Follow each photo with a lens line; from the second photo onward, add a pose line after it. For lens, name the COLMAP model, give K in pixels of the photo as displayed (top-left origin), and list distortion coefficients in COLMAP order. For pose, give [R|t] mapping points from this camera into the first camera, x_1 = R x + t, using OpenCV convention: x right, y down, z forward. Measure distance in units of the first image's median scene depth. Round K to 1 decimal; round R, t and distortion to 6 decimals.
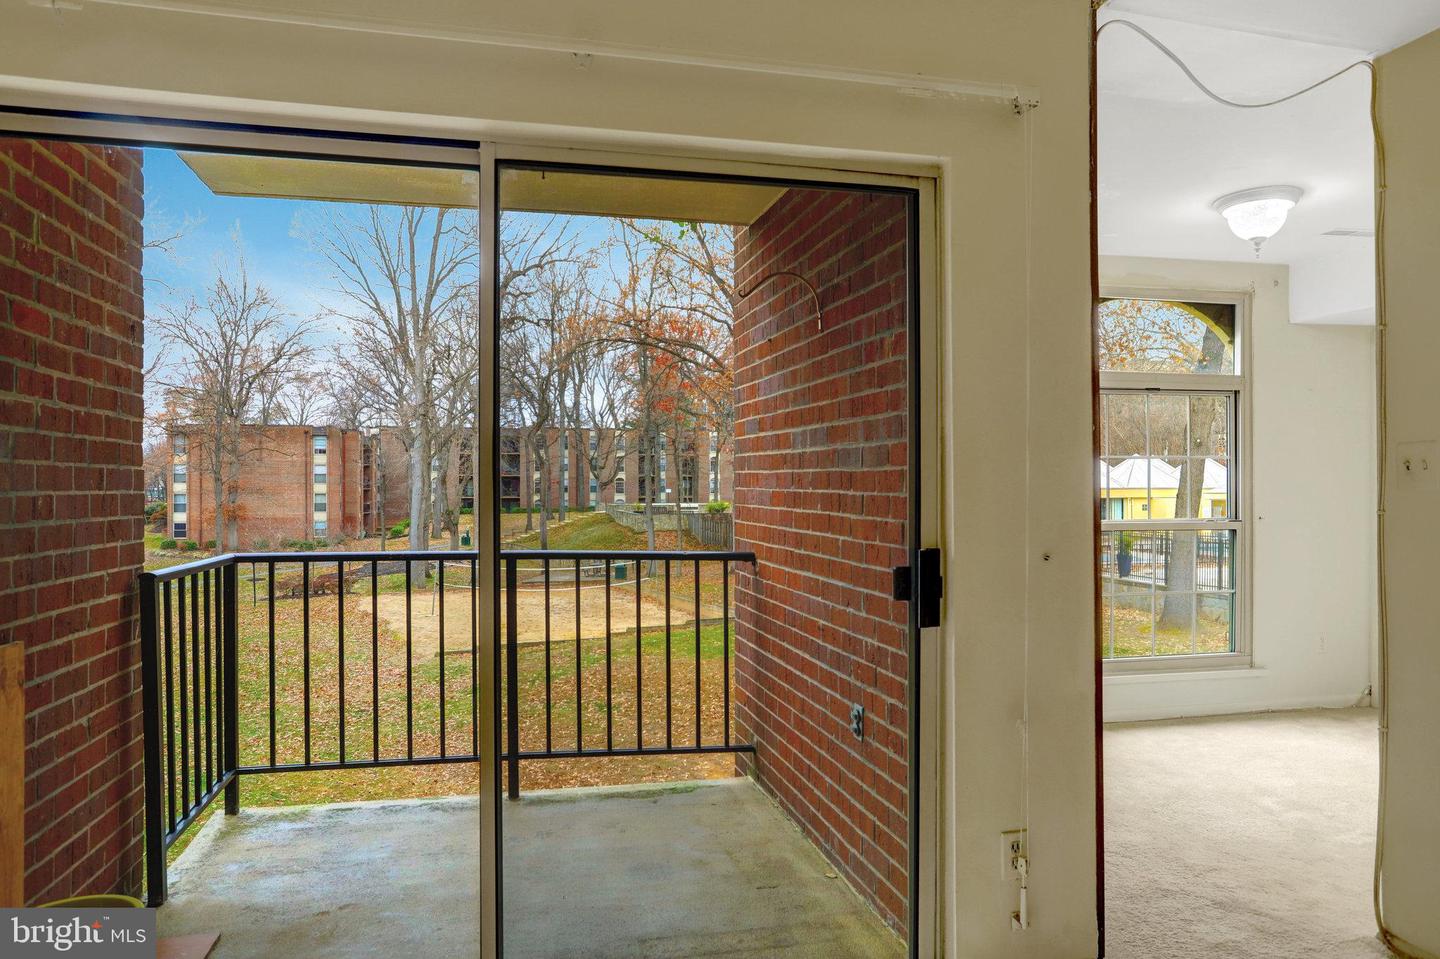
lens RADIAL K [[972.1, 0, 714.4], [0, 972.1, 493.5], [0, 0, 1]] dist [-0.001435, 0.003723]
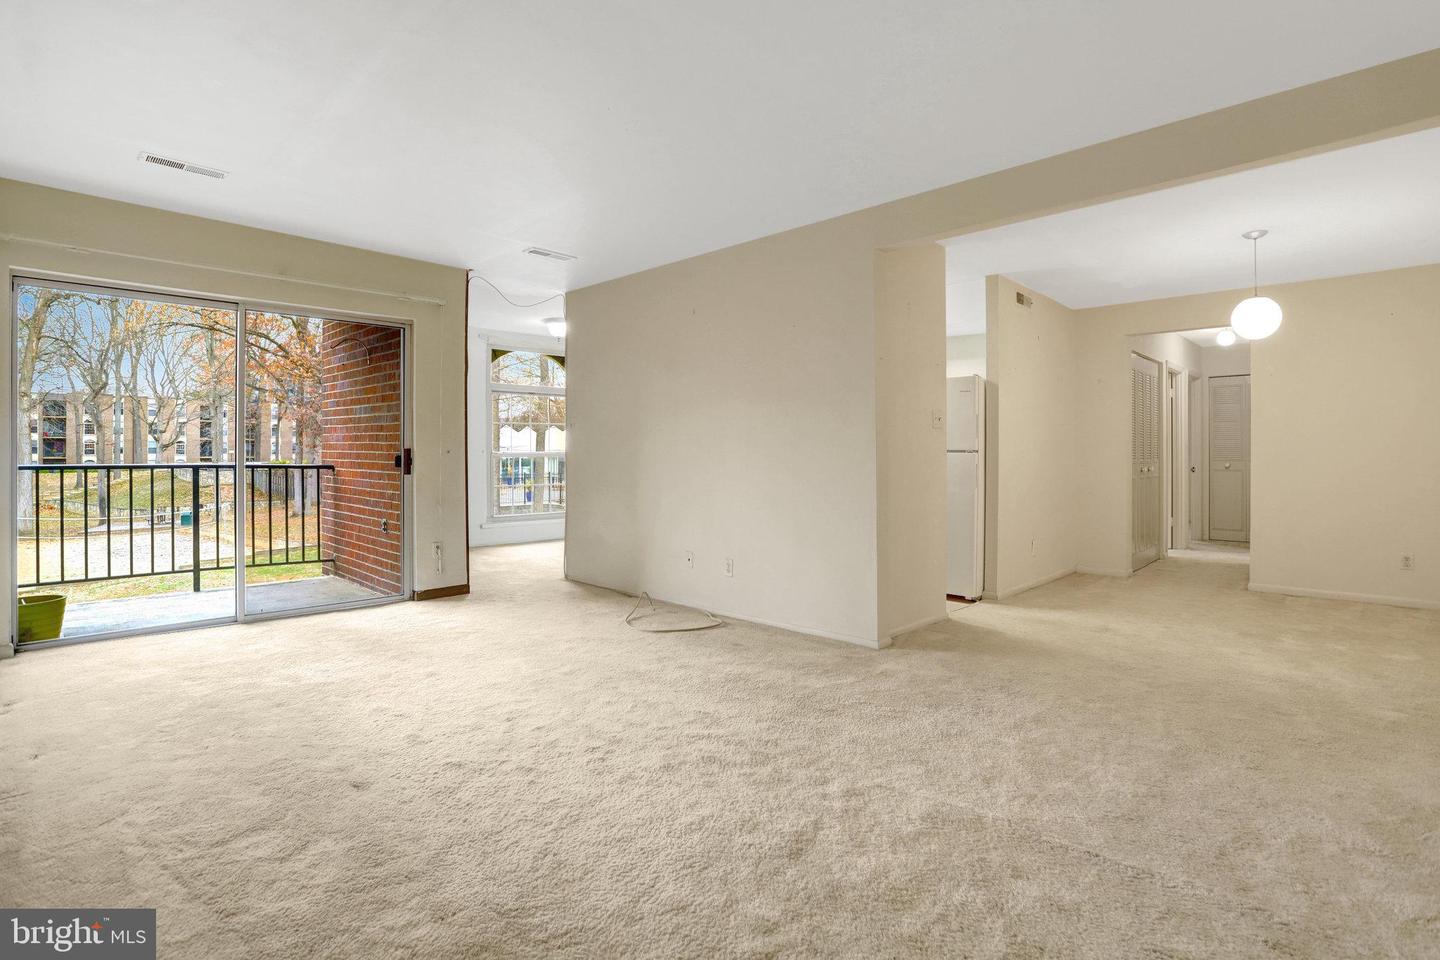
lens RADIAL K [[722.2, 0, 719.5], [0, 722.2, 448.1], [0, 0, 1]] dist [-0.035432, 0.006948]
pose [[0.846070, 0.004090, 0.533056, -0.080212], [0.001956, 0.999940, -0.010776, 0.045011], [-0.533069, 0.010160, 0.846011, -0.772615]]
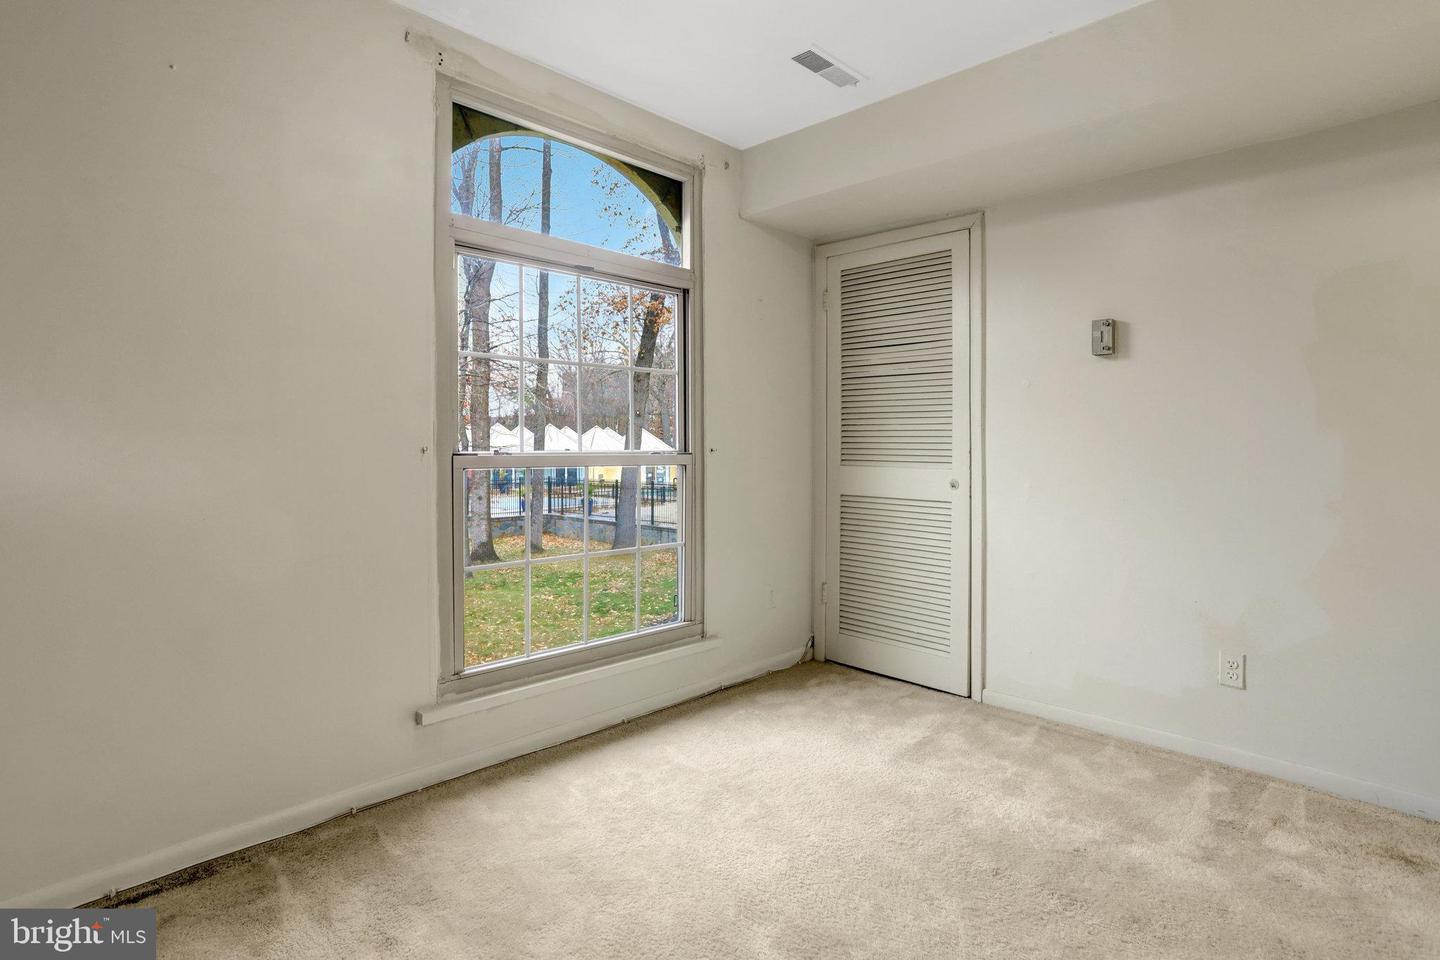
lens RADIAL K [[722.2, 0, 698.4], [0, 722.2, 455.5], [0, 0, 1]] dist [-0.035432, 0.006948]
pose [[0.854375, -0.002344, 0.519652, 0.311307], [0.003483, 0.999993, -0.001216, 0.038130], [-0.519646, 0.002849, 0.854377, 0.637275]]
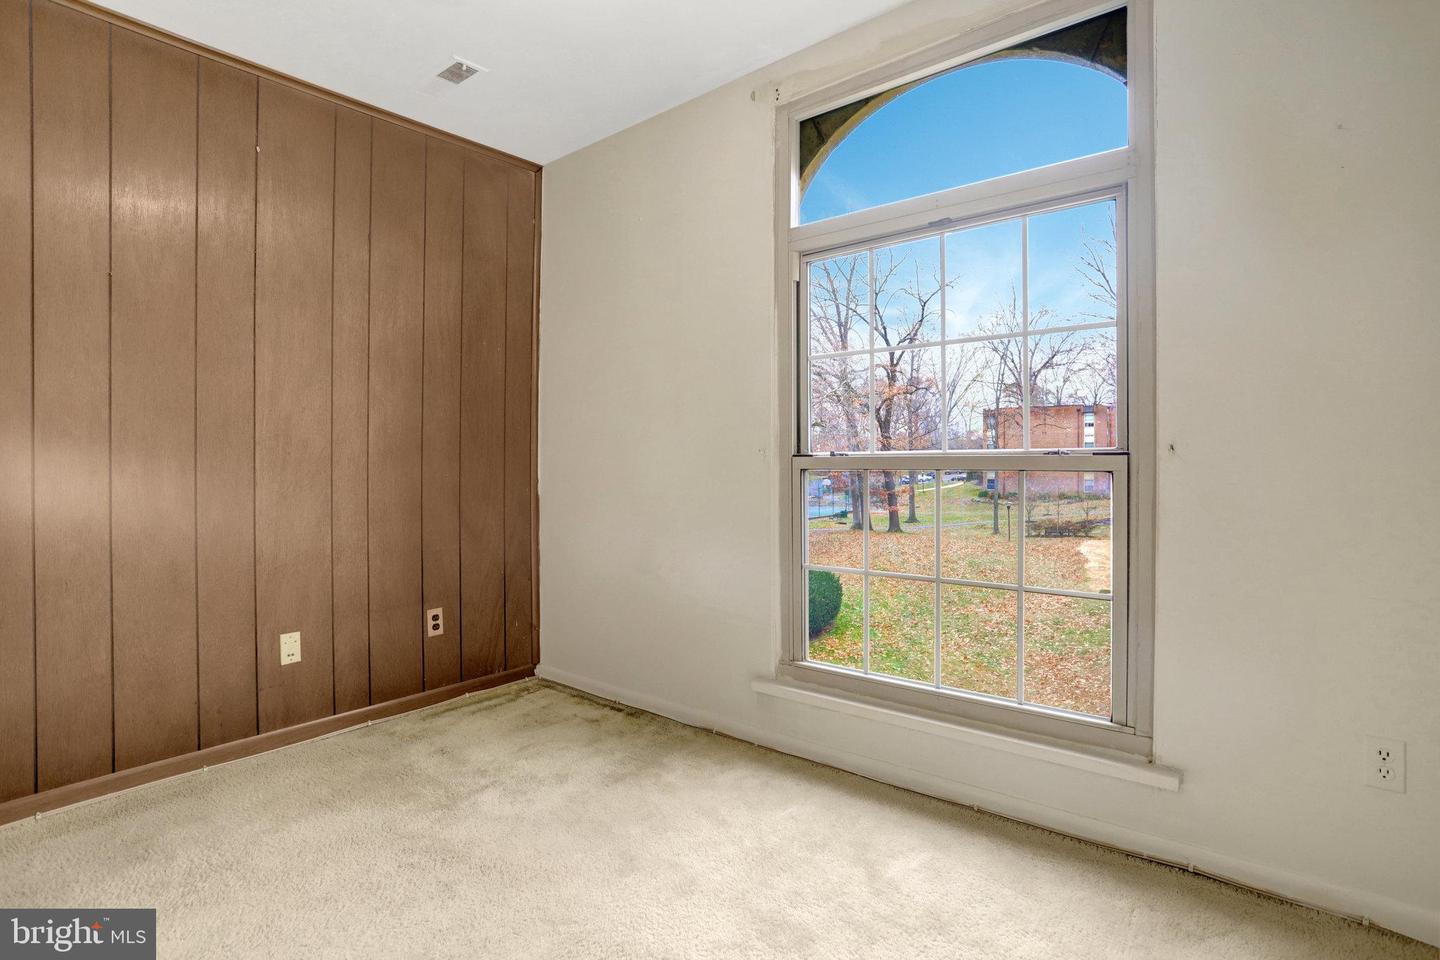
lens RADIAL K [[722.2, 0, 718.4], [0, 722.2, 478.6], [0, 0, 1]] dist [-0.035432, 0.006948]
pose [[0.597369, 0.014548, -0.801834, 0.896407], [0.006774, 0.999708, 0.023185, 0.040289], [0.801938, -0.019282, 0.597096, 0.807020]]
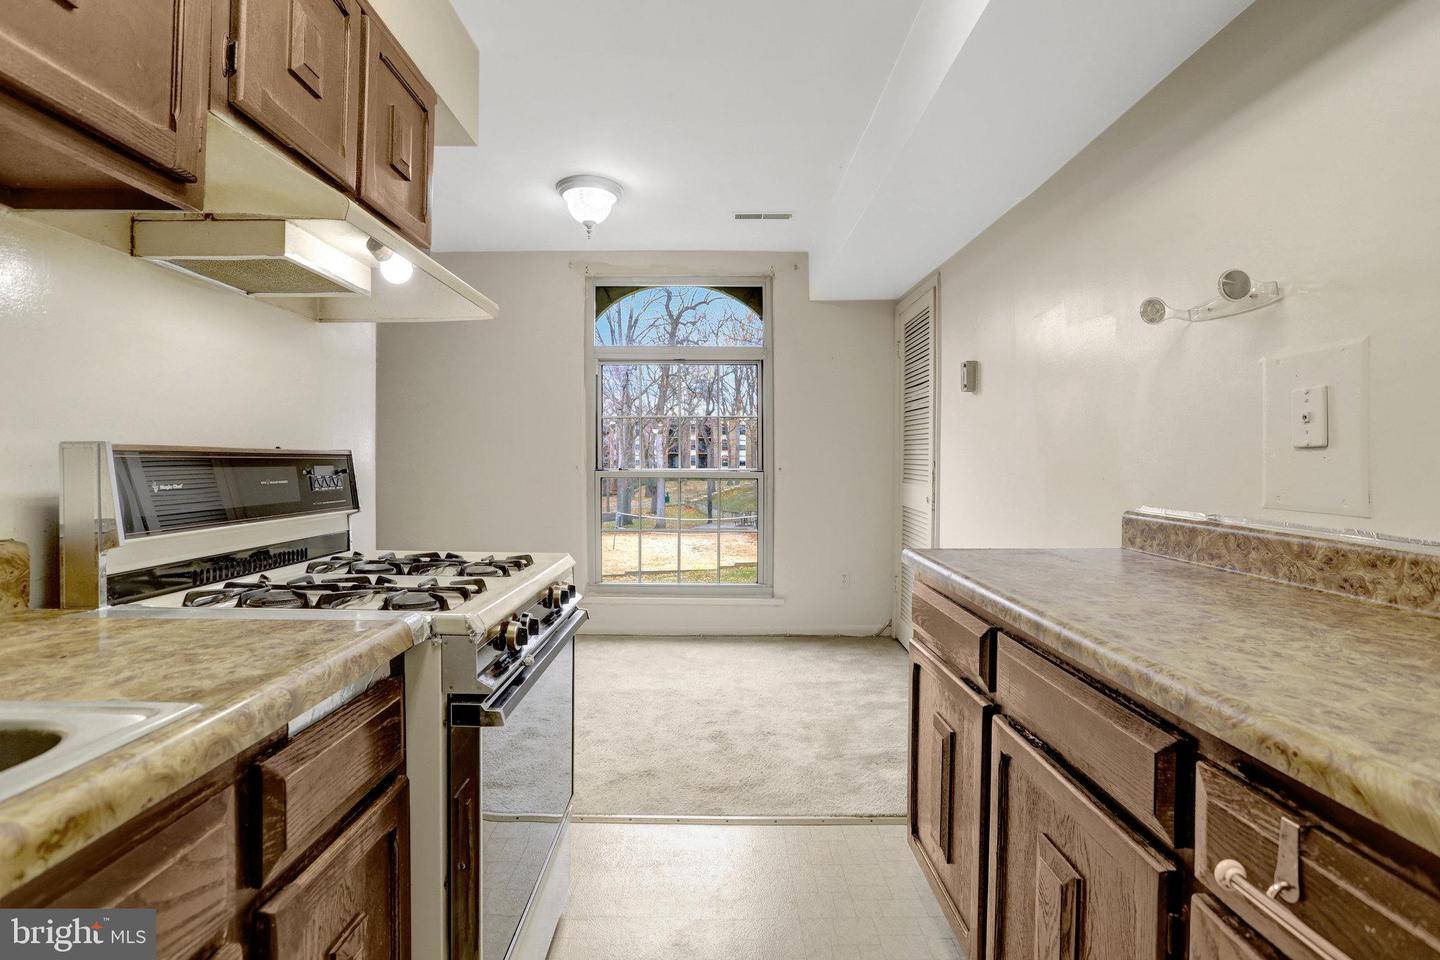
lens RADIAL K [[722.2, 0, 729.9], [0, 722.2, 468.9], [0, 0, 1]] dist [-0.035432, 0.006948]
pose [[0.974874, 0.004706, -0.222709, 0.894636], [-0.004579, 0.999989, 0.001087, 0.031037], [0.222712, -0.000040, 0.974884, 0.186273]]
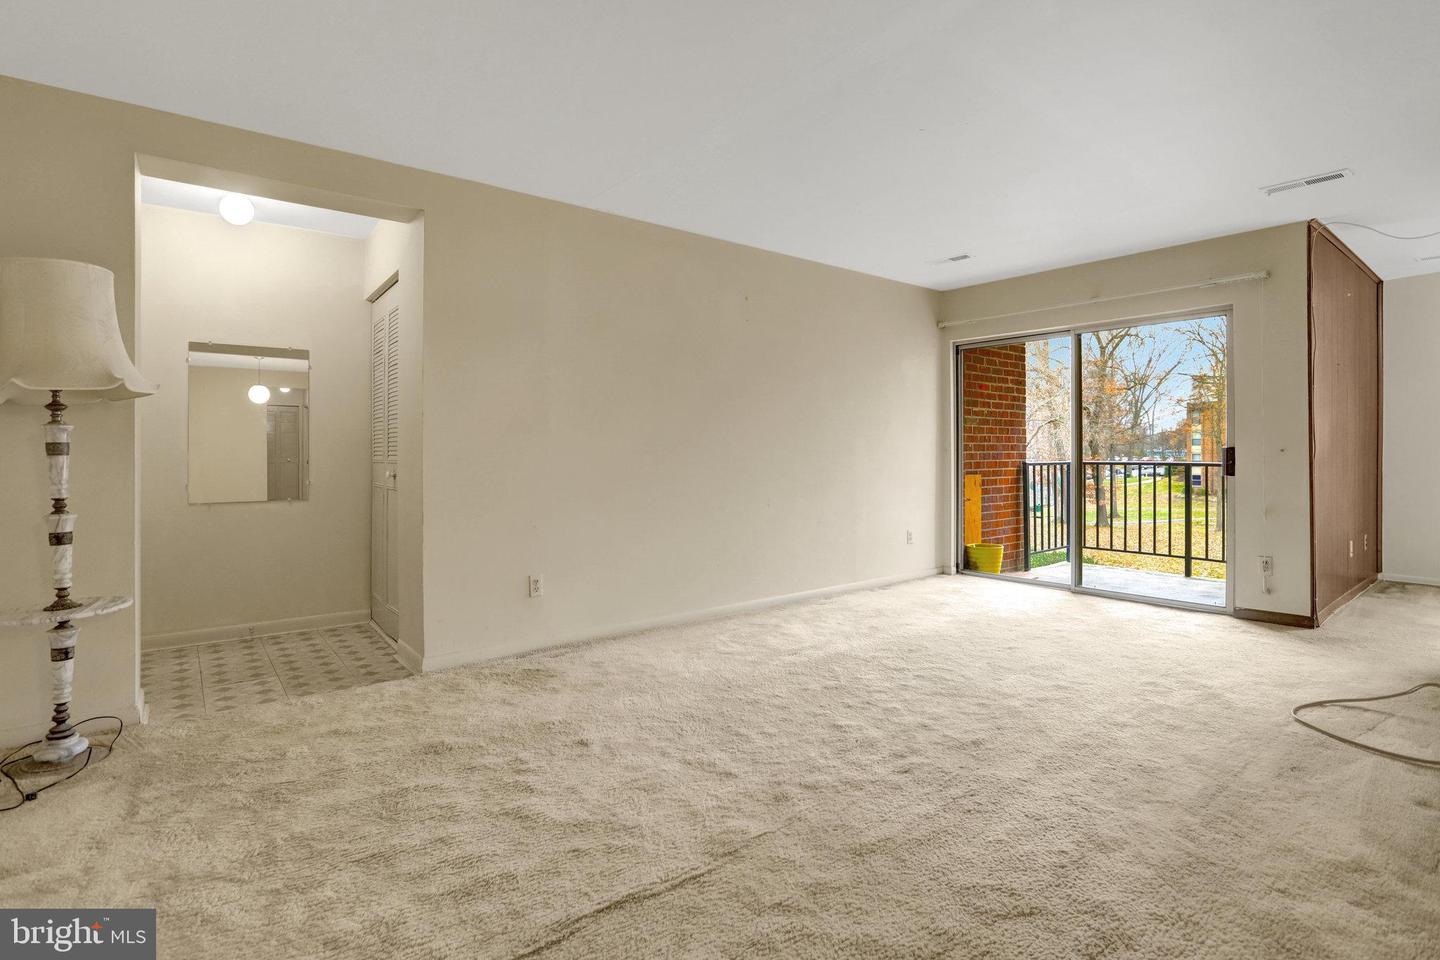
lens RADIAL K [[722.2, 0, 722.3], [0, 722.2, 455.3], [0, 0, 1]] dist [-0.035432, 0.006948]
pose [[0.444538, 0.003544, -0.895753, 0.764240], [-0.003650, 0.999991, 0.002145, 0.044845], [0.895753, 0.002316, 0.444546, -0.643366]]
